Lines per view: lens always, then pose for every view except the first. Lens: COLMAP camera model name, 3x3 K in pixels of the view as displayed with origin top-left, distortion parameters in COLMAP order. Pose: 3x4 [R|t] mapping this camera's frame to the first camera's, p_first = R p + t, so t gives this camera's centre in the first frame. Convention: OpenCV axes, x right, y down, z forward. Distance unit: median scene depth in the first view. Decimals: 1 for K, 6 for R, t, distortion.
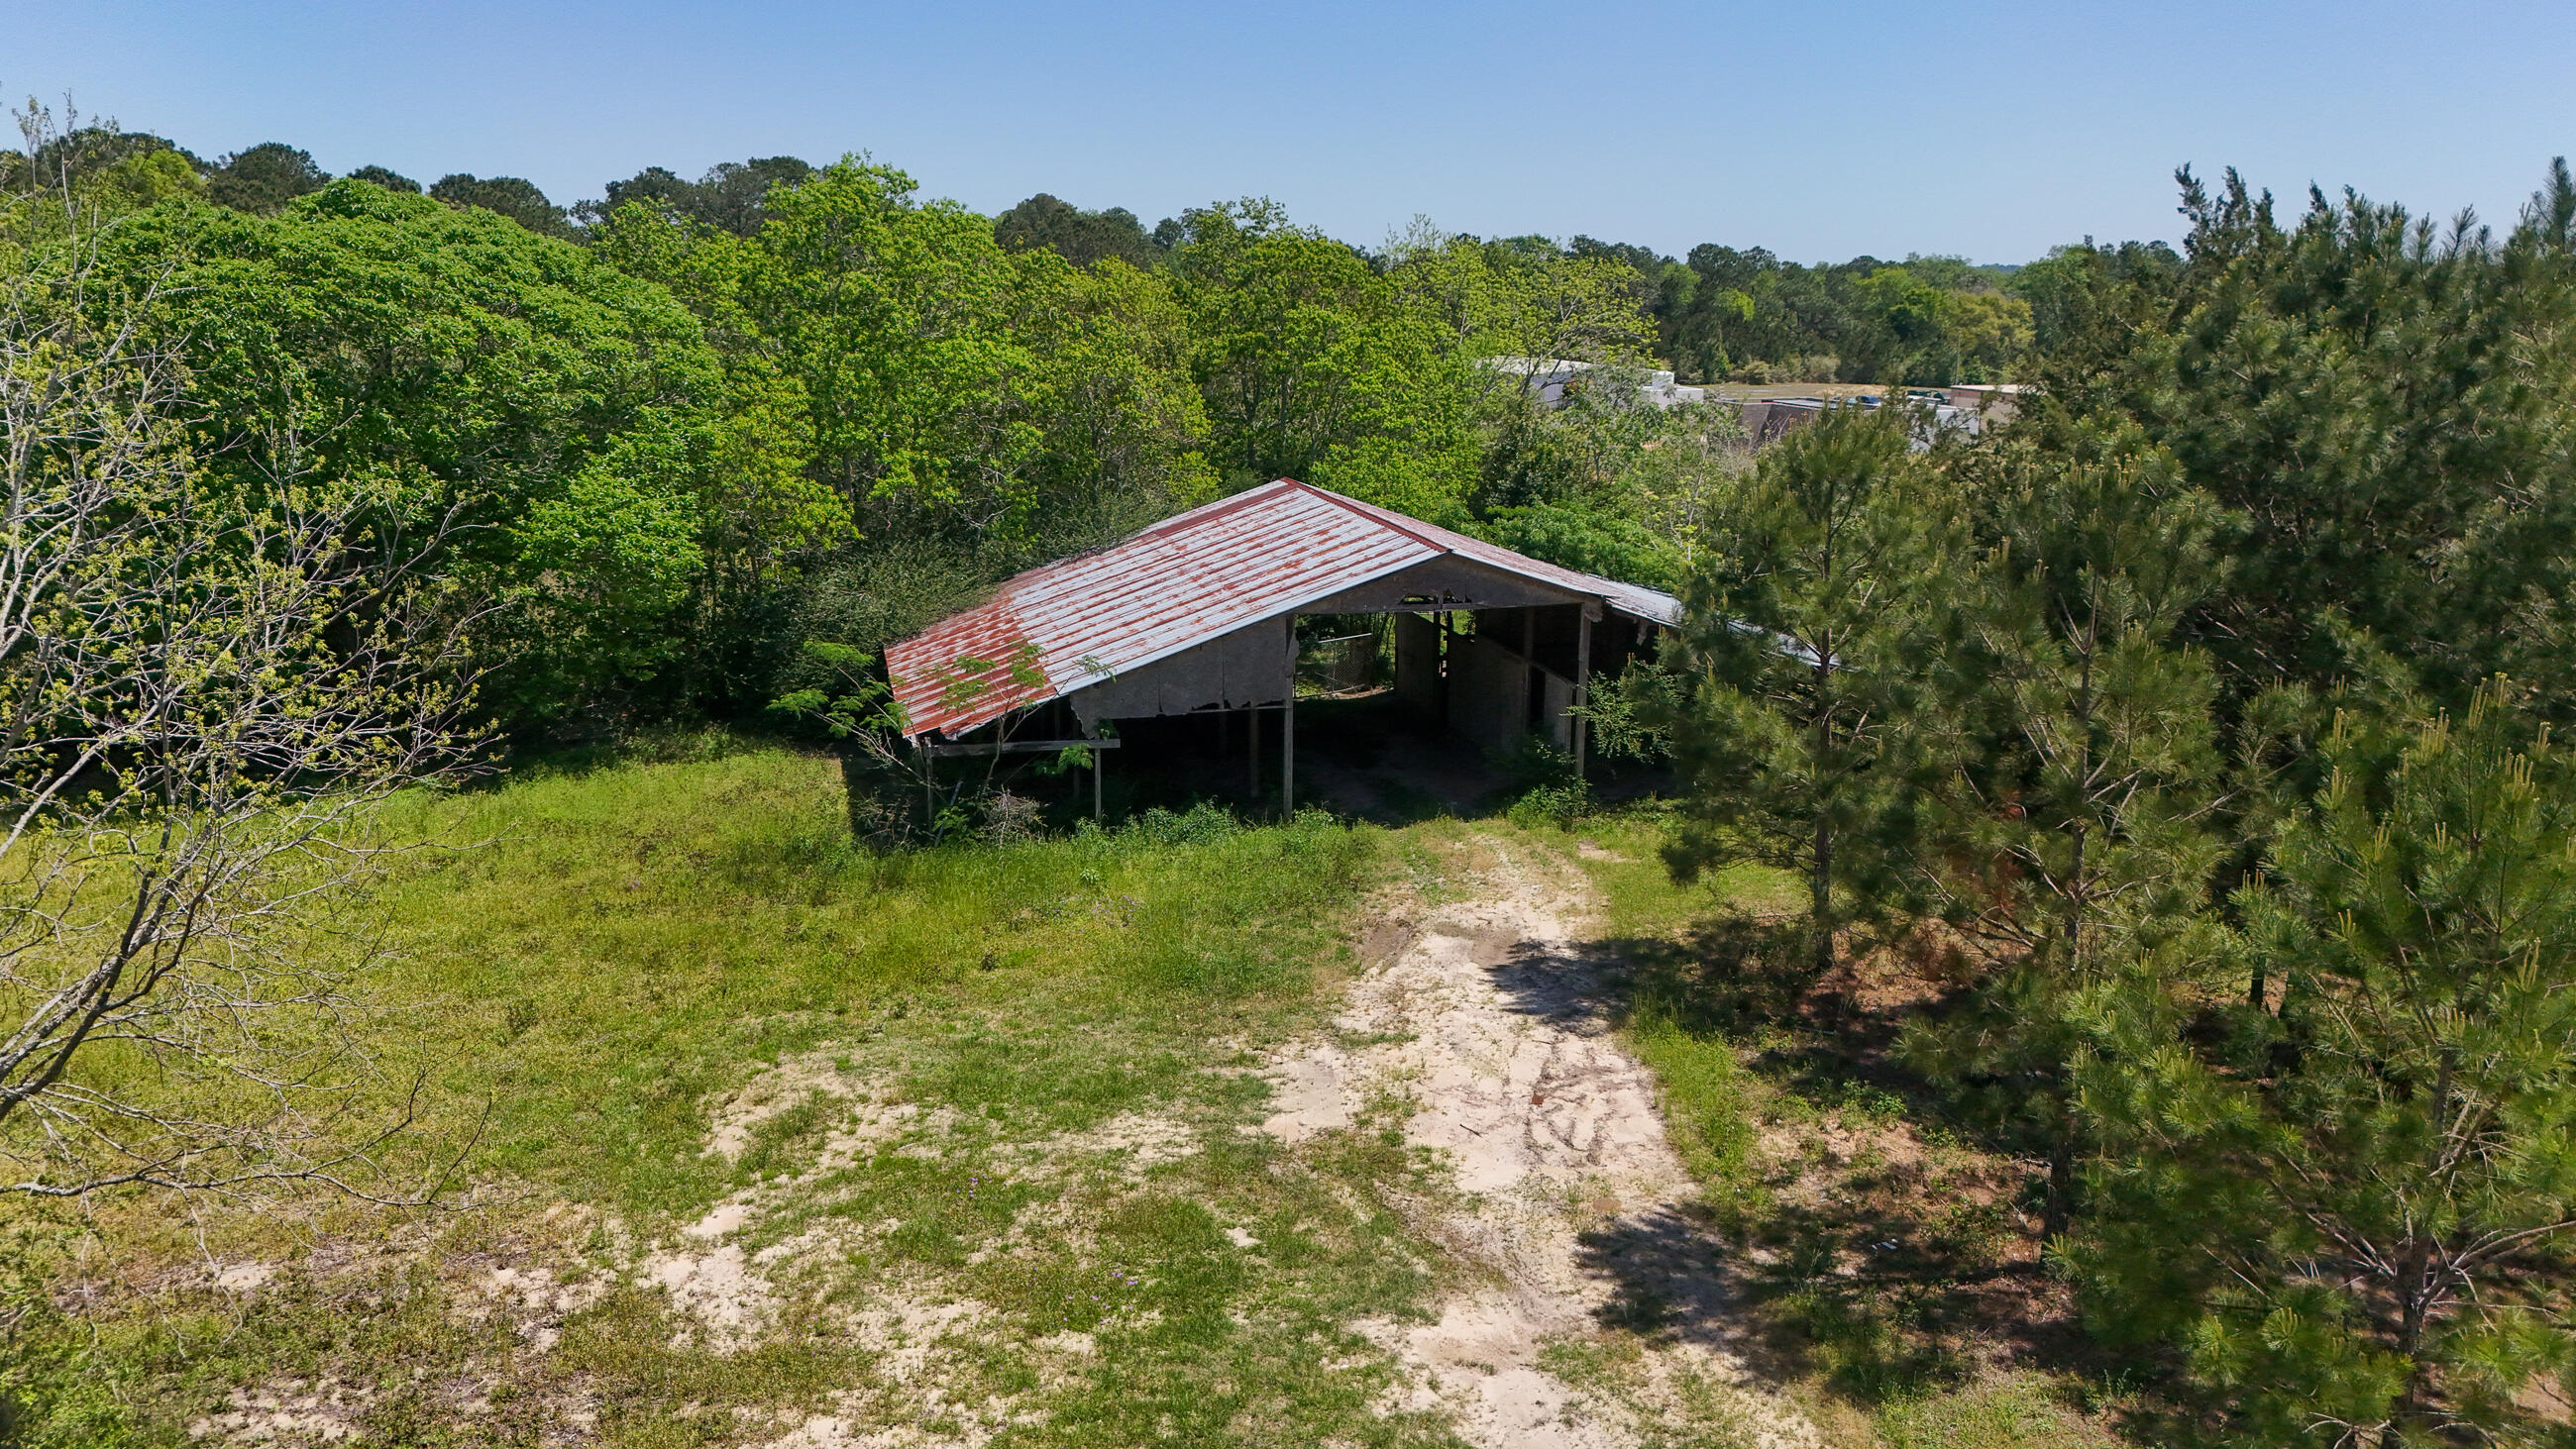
lens RADIAL K [[1795.1, 0, 1288.0], [0, 1795.1, 724.5], [0, 0, 1]] dist [0.085036, -0.178416]
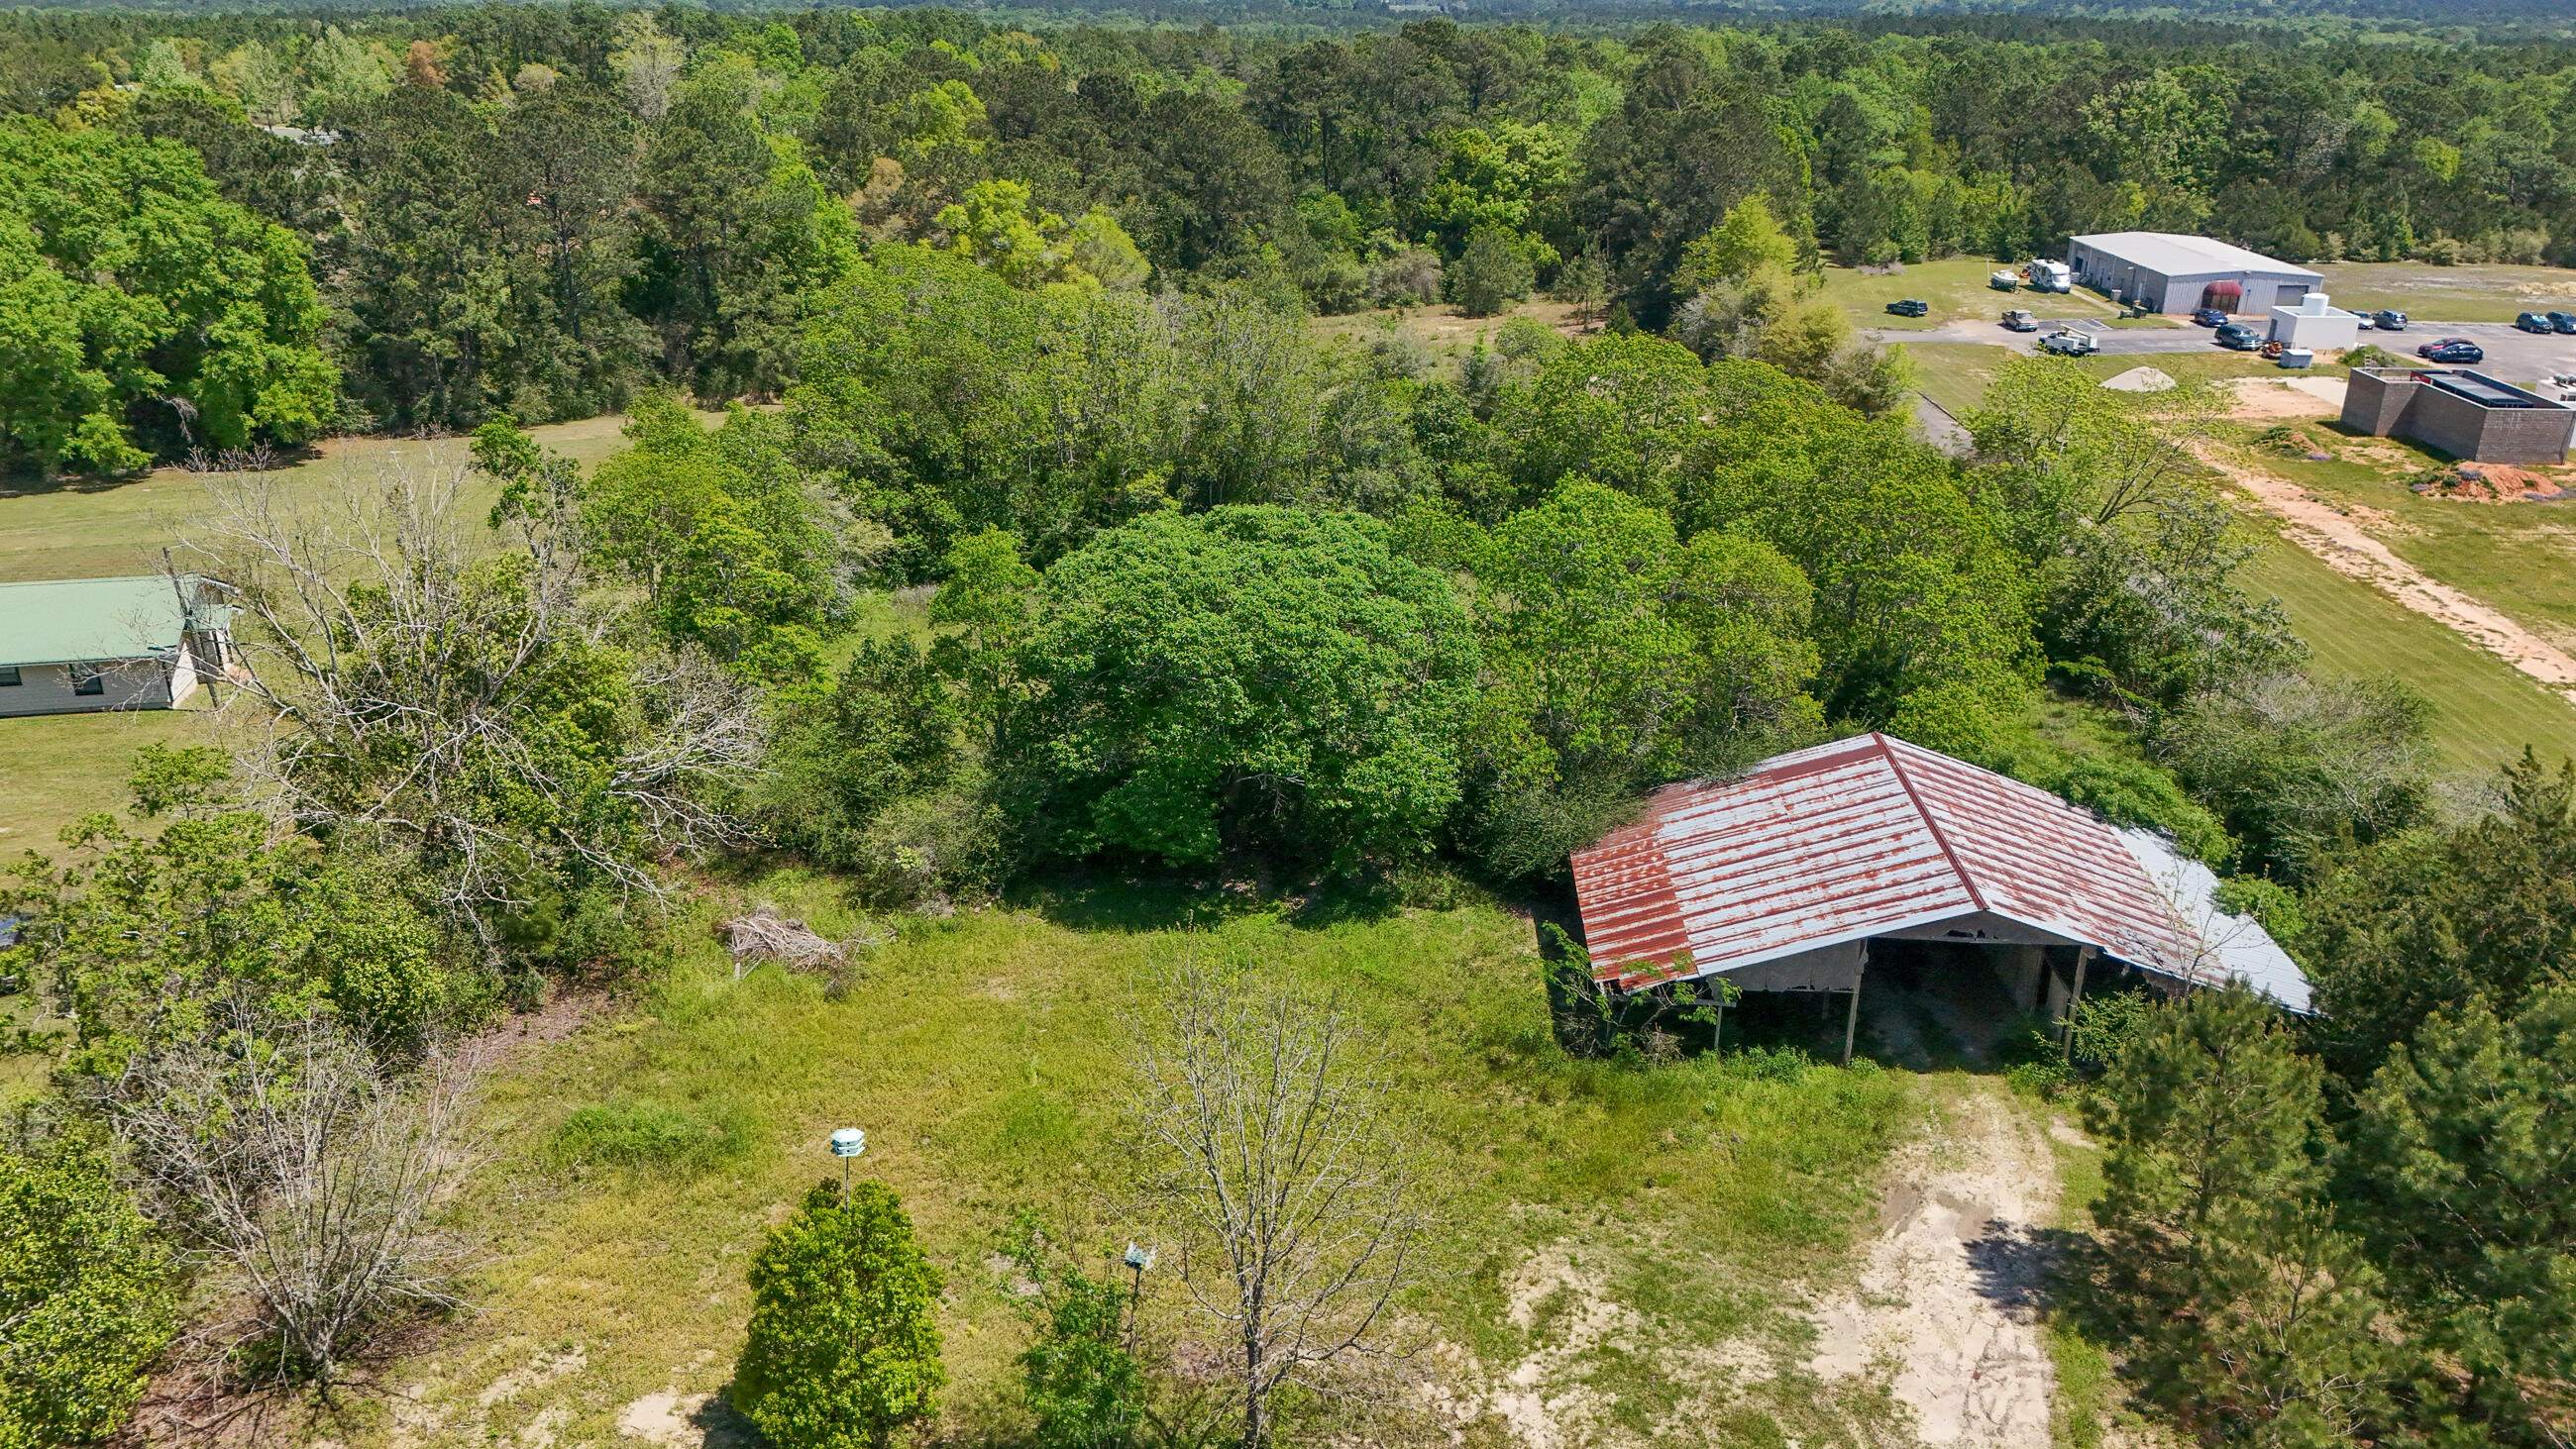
lens RADIAL K [[1837.7, 0, 1288.0], [0, 1837.7, 724.5], [0, 0, 1]] dist [0.067374, -0.078207]
pose [[0.953331, 0.113427, -0.279810, -0.061689], [-0.064475, 0.981854, 0.178343, -0.661096], [0.294962, -0.151979, 0.943345, -0.763492]]
